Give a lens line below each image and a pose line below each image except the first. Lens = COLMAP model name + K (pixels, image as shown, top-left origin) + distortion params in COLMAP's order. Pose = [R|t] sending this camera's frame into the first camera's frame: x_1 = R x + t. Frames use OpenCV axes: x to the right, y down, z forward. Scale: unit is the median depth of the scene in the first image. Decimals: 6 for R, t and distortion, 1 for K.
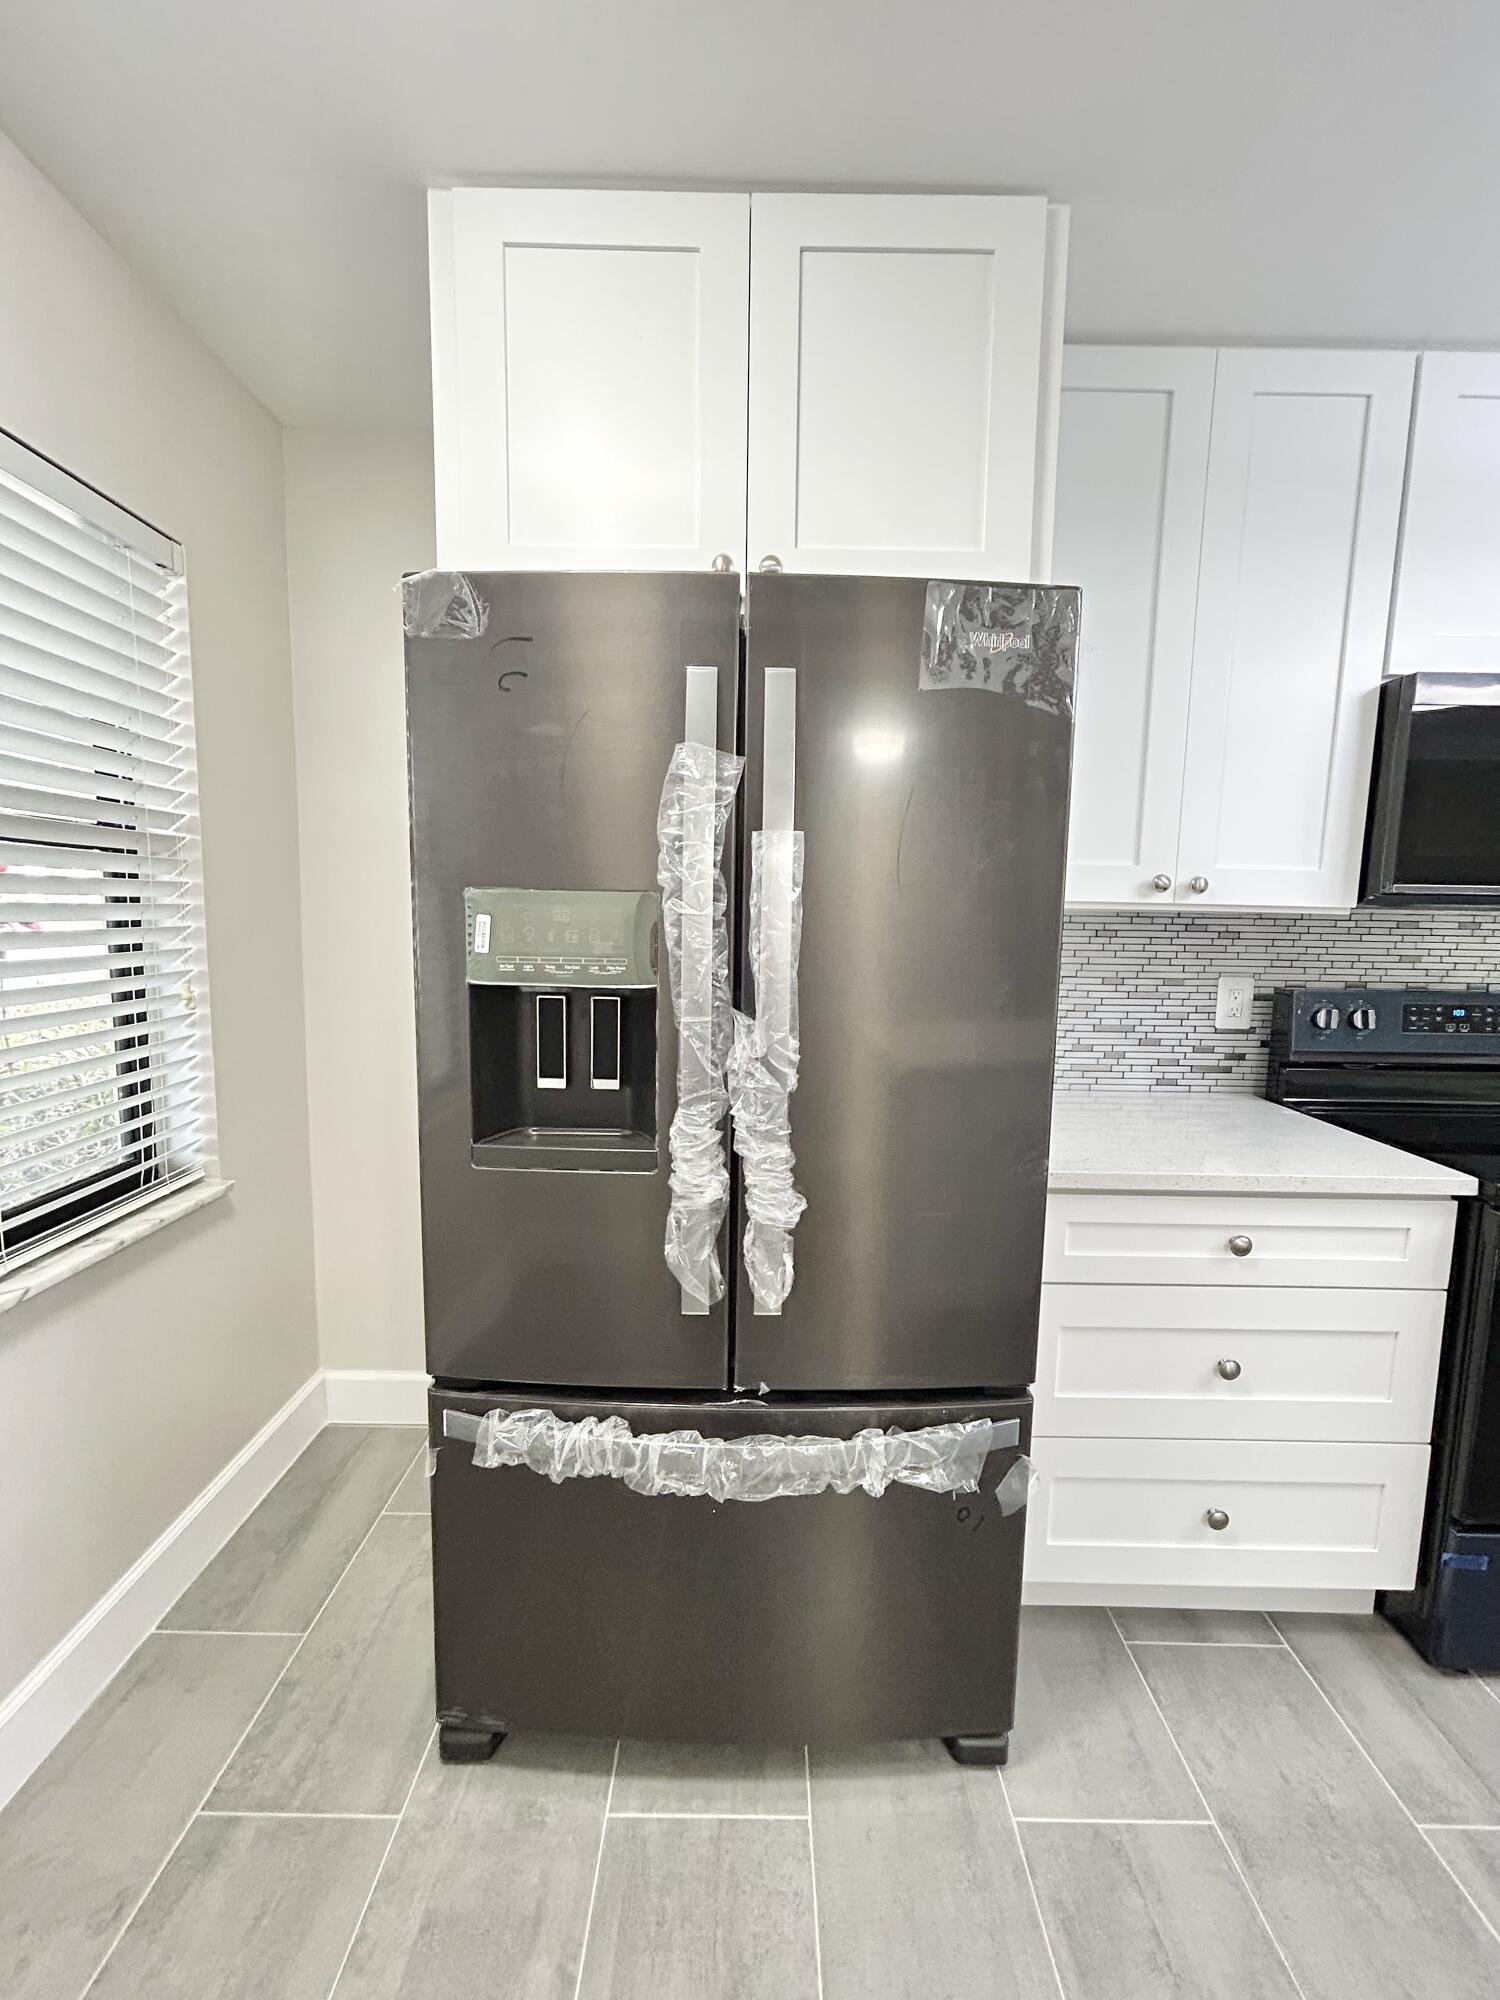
lens RADIAL K [[816.8, 0, 752.1], [0, 816.8, 1002.1], [0, 0, 1]] dist [-0.002800, 0.002472]
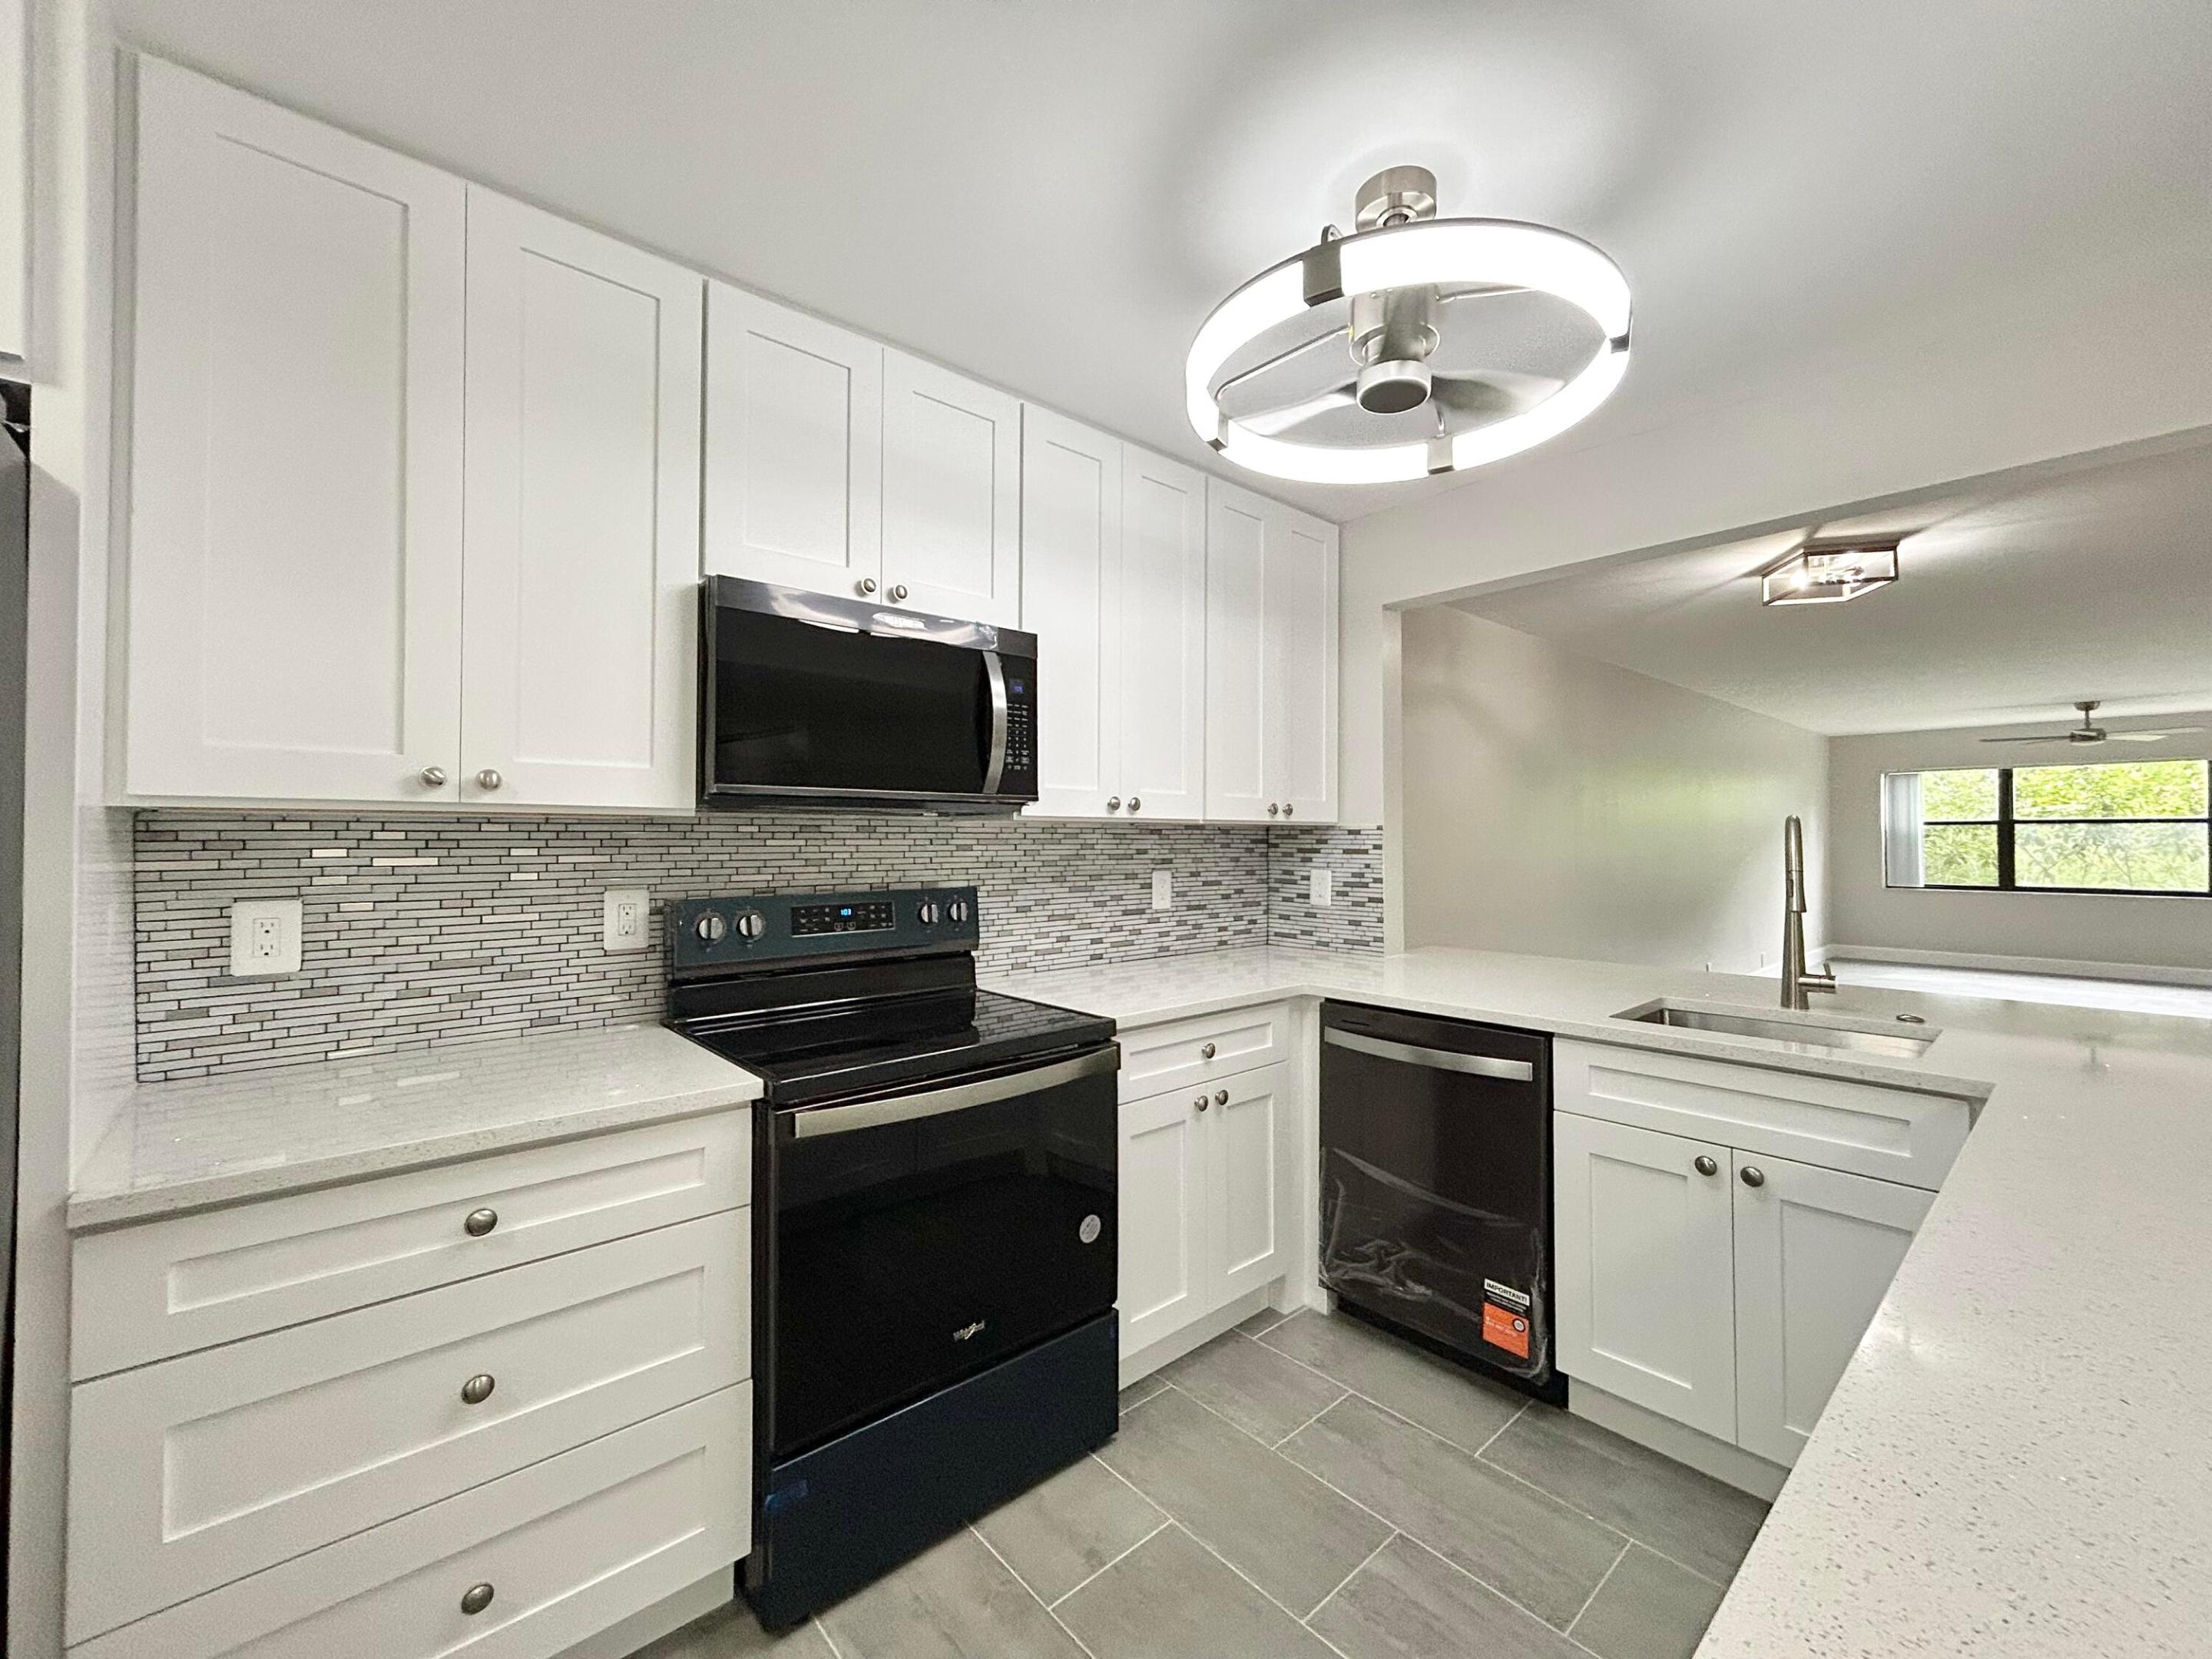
lens RADIAL K [[903.4, 0, 1111.5], [0, 903.4, 821.7], [0, 0, 1]] dist [-0.002800, 0.002472]
pose [[0.745675, -0.005548, 0.666286, 0.470676], [0.088455, 0.991939, -0.090736, 0.044099], [-0.660412, 0.126596, 0.740155, -0.111719]]
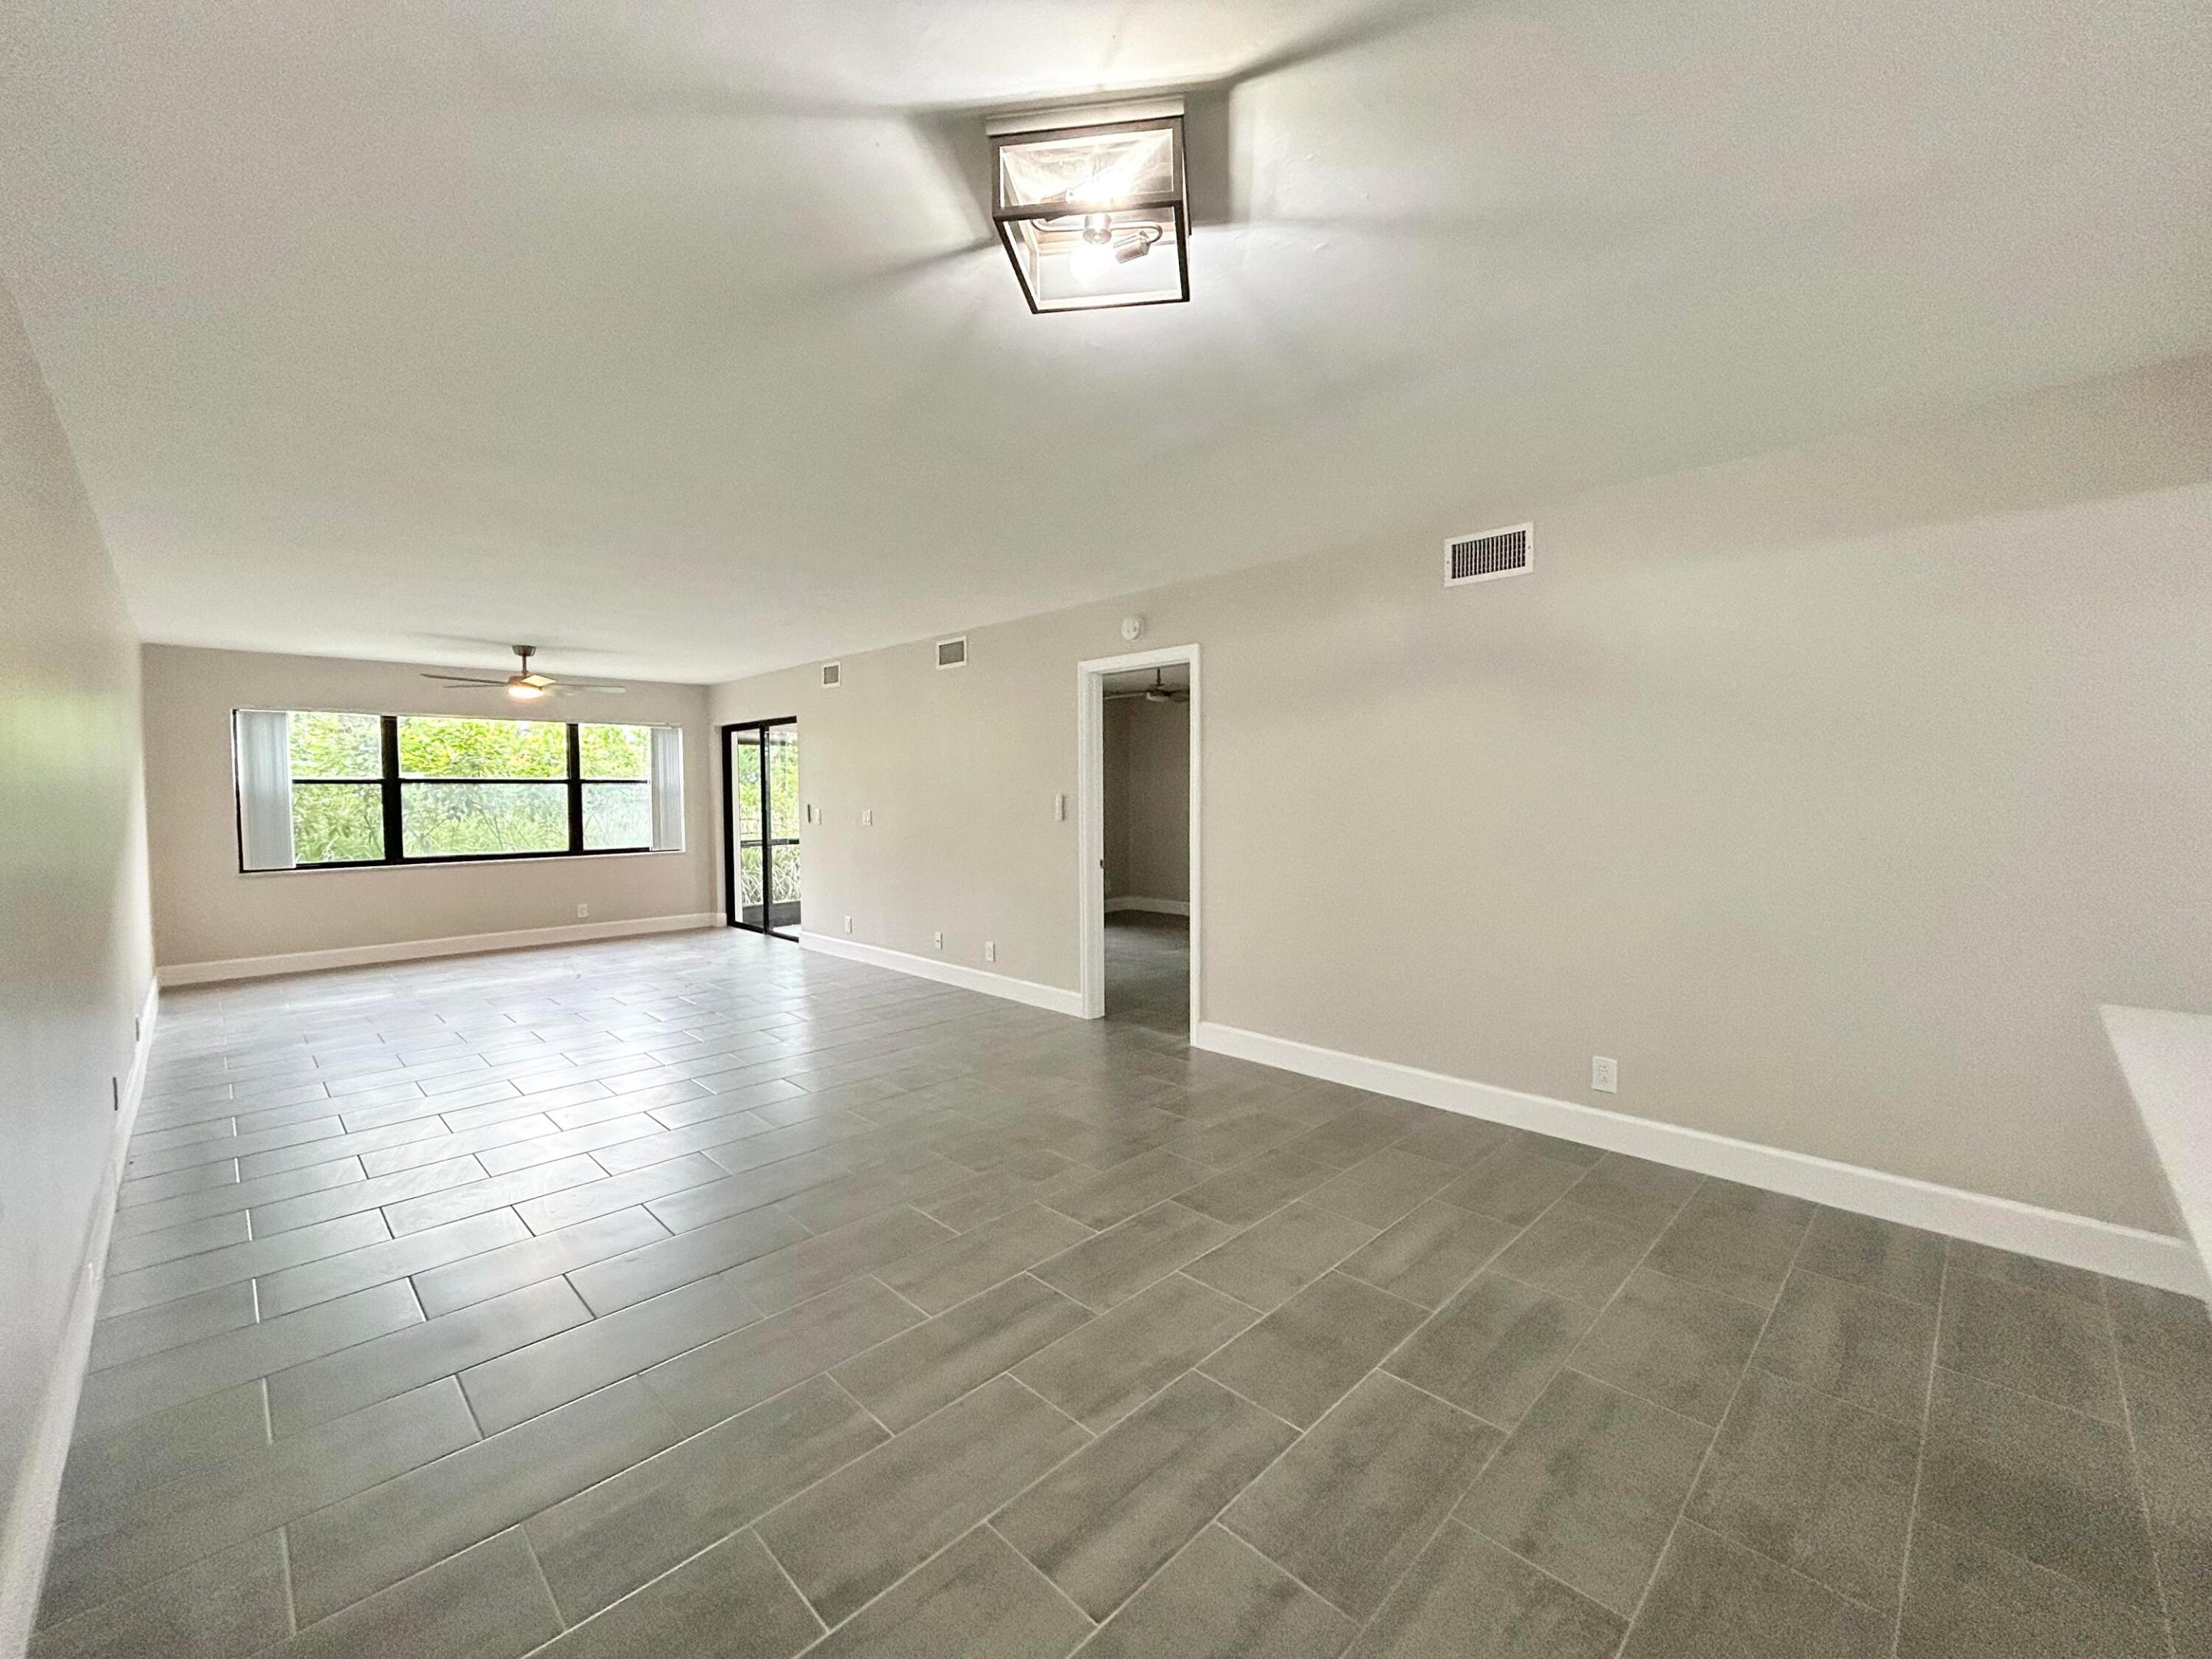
lens RADIAL K [[903.4, 0, 1107.4], [0, 903.4, 832.9], [0, 0, 1]] dist [-0.002800, 0.002472]
pose [[-0.711521, -0.043672, 0.701307, 2.708964], [0.075547, 0.987527, 0.138142, -0.083234], [-0.698592, 0.151273, -0.699347, 1.220122]]
